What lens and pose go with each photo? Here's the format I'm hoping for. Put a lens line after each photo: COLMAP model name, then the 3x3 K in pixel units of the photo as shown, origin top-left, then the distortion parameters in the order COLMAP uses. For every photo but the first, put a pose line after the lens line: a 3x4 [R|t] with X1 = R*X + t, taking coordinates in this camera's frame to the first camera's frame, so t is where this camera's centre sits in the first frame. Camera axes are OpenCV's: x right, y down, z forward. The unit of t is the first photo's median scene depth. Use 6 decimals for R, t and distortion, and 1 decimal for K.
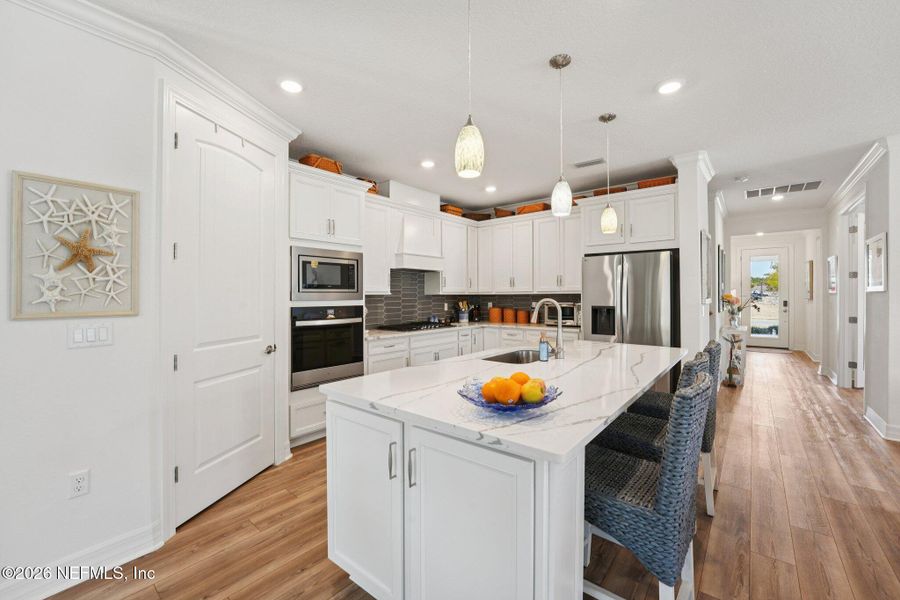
lens RADIAL K [[366.7, 0, 450.5], [0, 366.7, 298.2], [0, 0, 1]] dist [-0.028181, 0.003967]
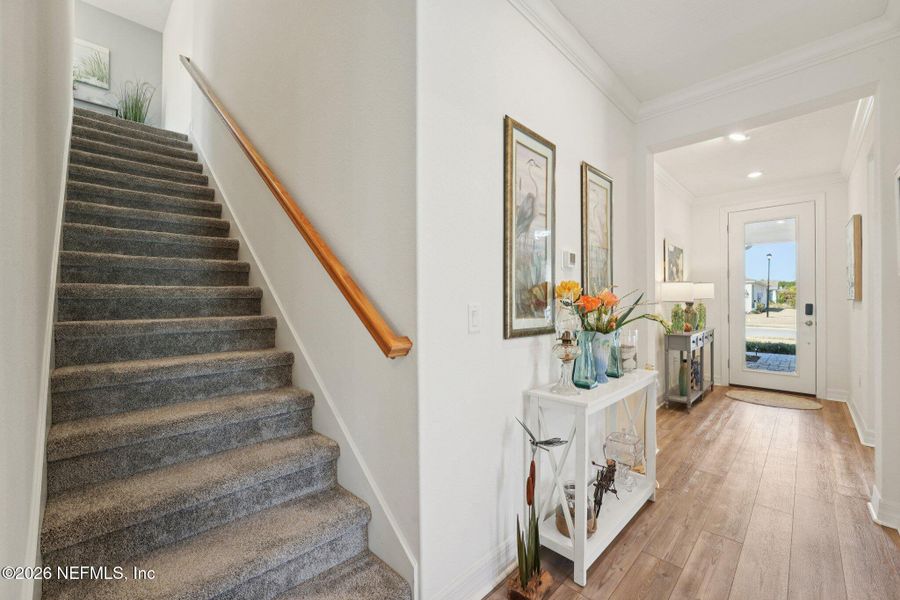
lens RADIAL K [[366.7, 0, 452.8], [0, 366.7, 297.9], [0, 0, 1]] dist [-0.028181, 0.003967]
pose [[0.996826, 0.002981, -0.079558, 0.462522], [-0.003813, 0.999940, -0.010311, 0.005572], [0.079522, 0.010581, 0.996777, 0.443300]]
